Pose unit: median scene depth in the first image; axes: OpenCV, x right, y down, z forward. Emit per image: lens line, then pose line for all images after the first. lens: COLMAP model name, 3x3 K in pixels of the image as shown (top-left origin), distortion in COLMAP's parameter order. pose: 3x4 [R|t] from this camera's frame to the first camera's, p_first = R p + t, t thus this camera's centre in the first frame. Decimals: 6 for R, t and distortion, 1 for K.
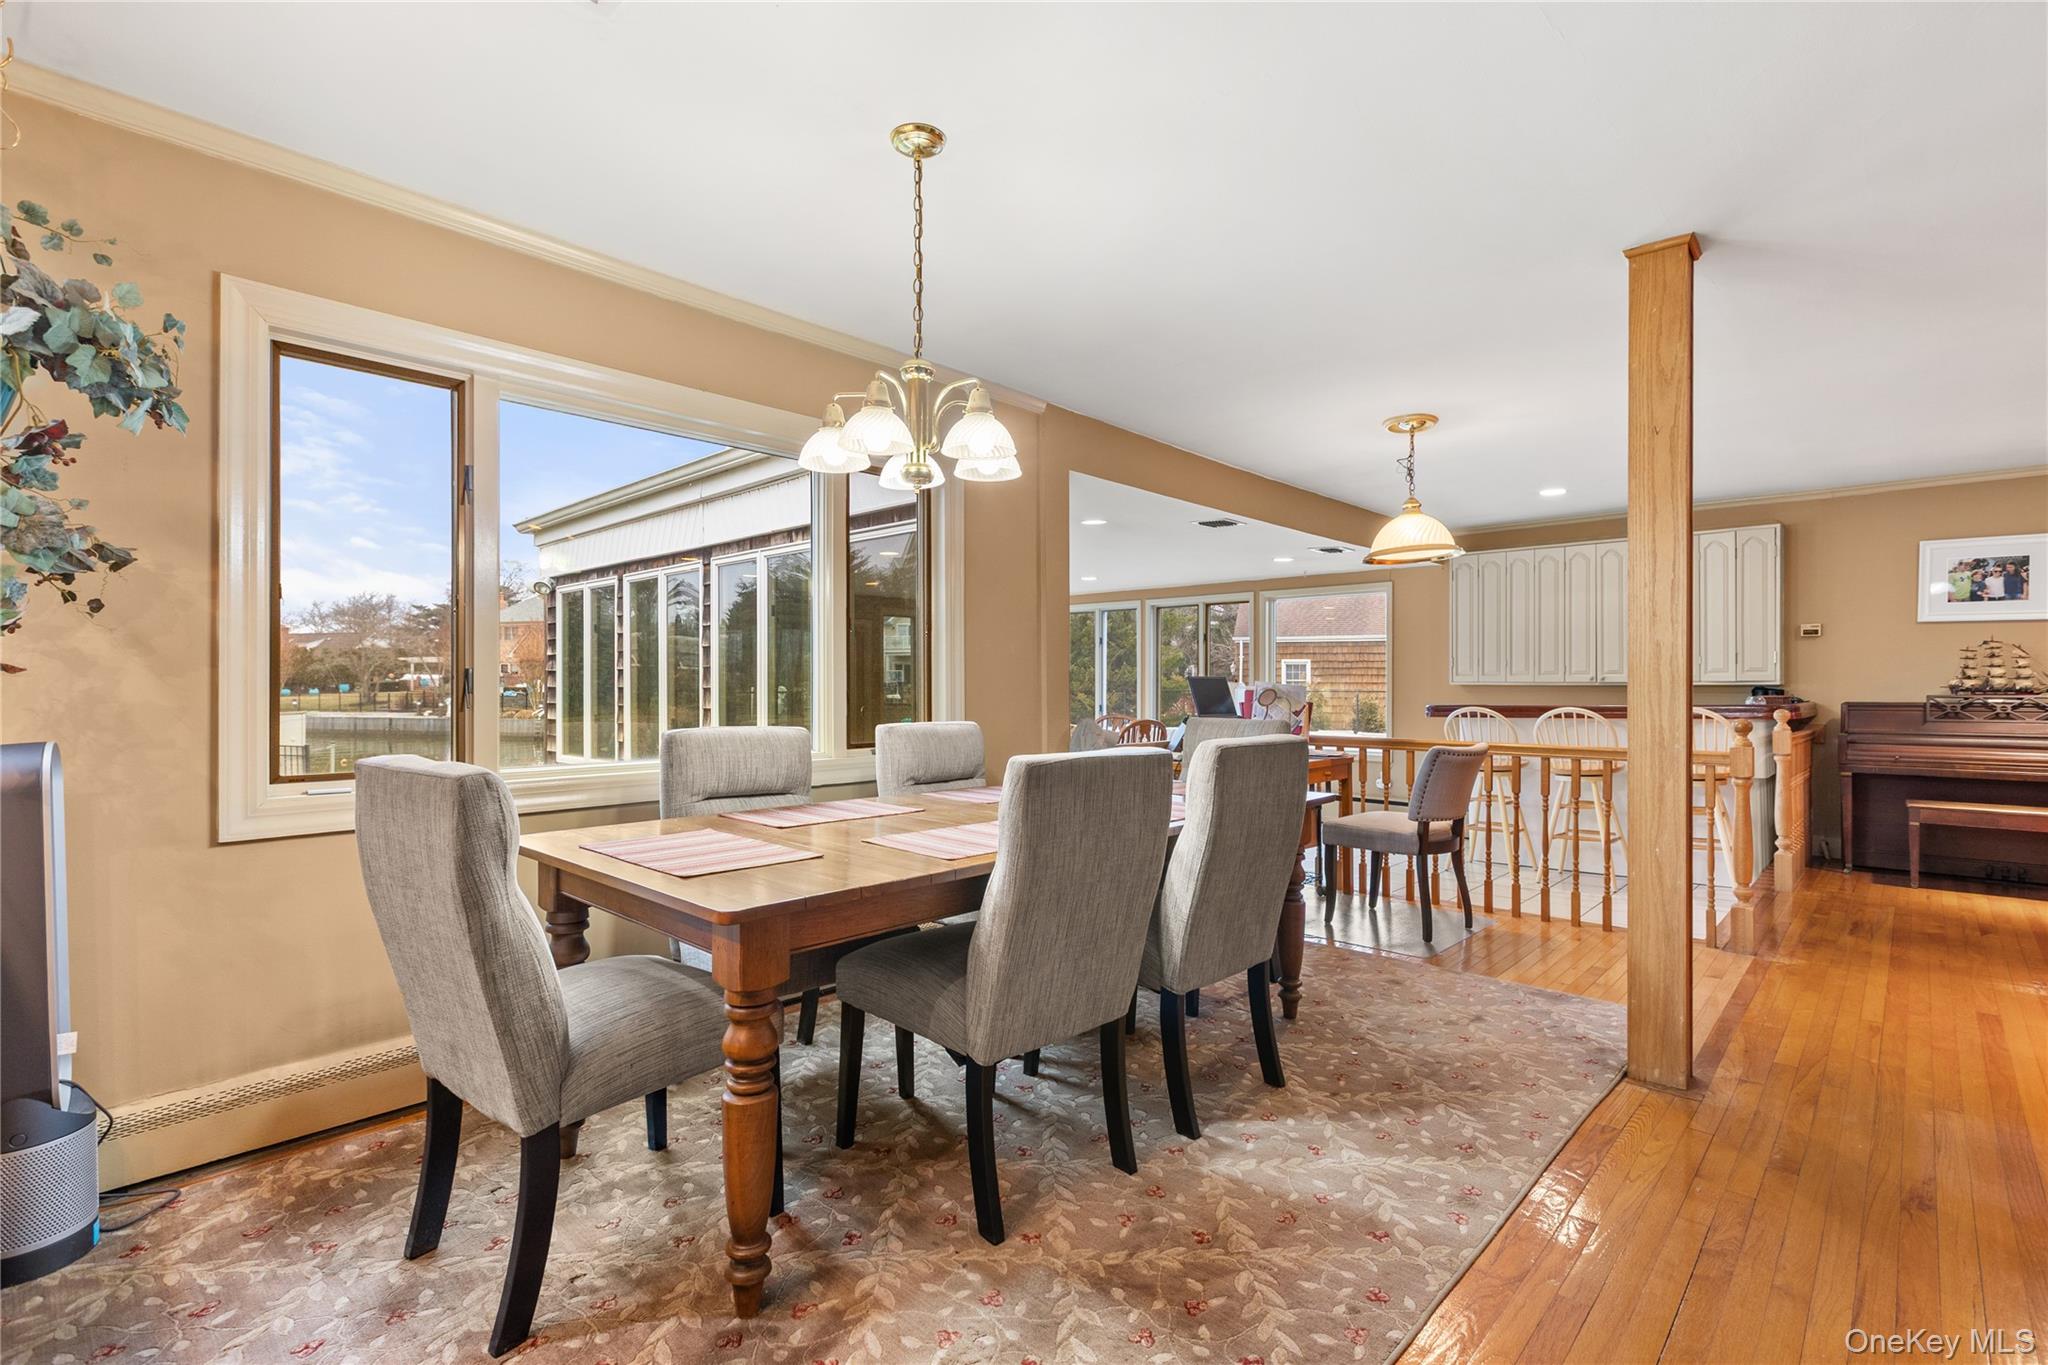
lens RADIAL K [[934.1, 0, 1024.0], [0, 934.1, 682.5], [0, 0, 1]] dist [0.001134, 0.000776]
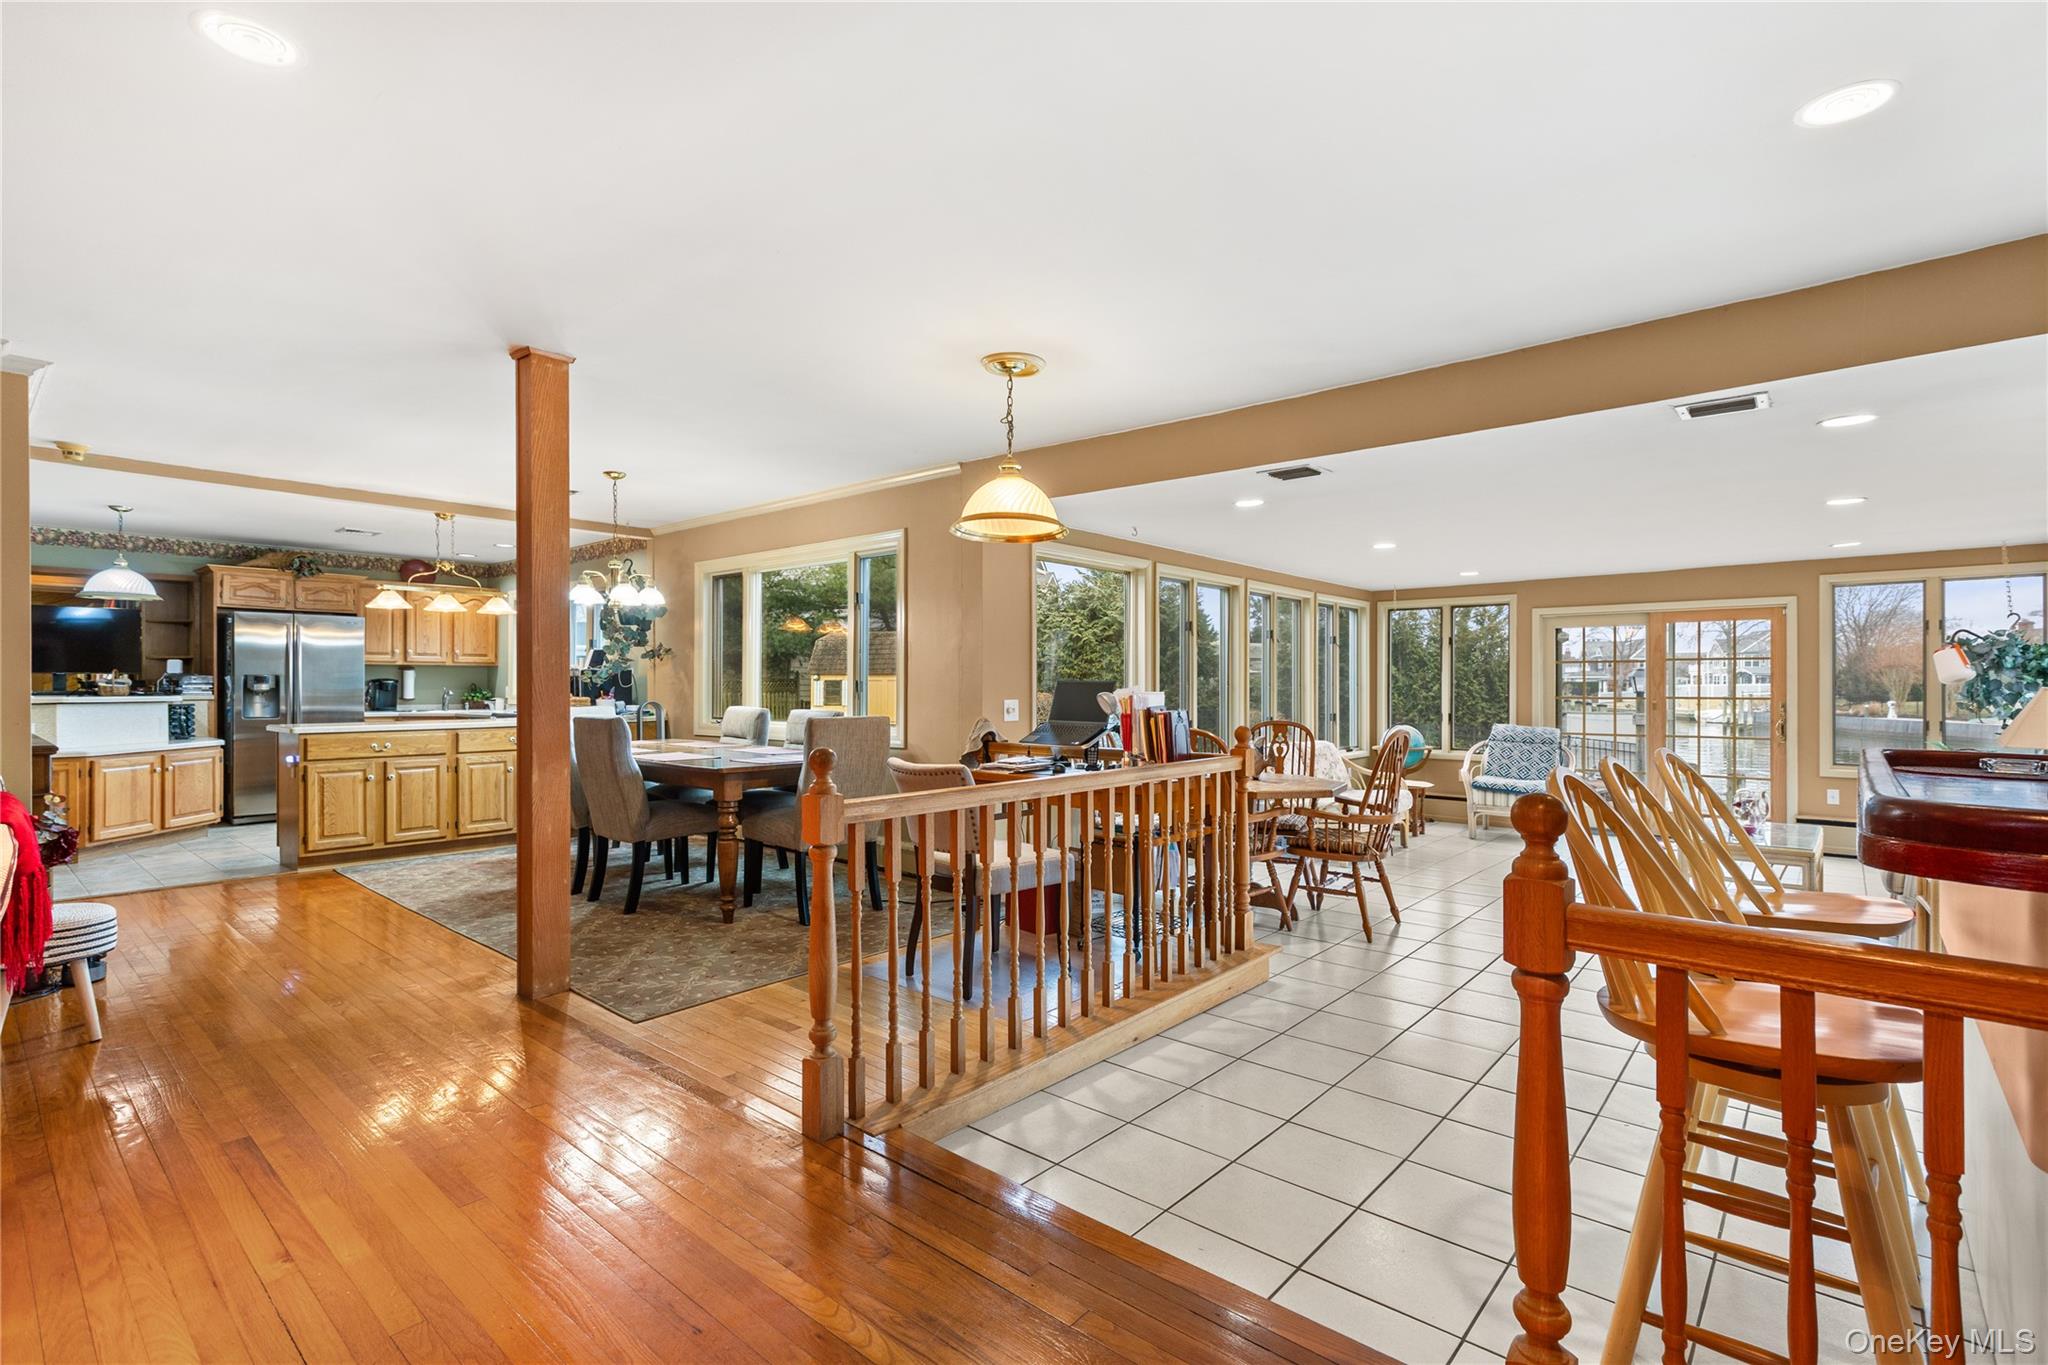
lens RADIAL K [[940.3, 0, 1021.6], [0, 940.3, 687.2], [0, 0, 1]] dist [0.007326, 0.000148]
pose [[0.042320, 0.000192, -0.999104, 0.887628], [0.001496, 0.999999, 0.000255, -0.000528], [0.999103, -0.001505, 0.042320, 0.707339]]
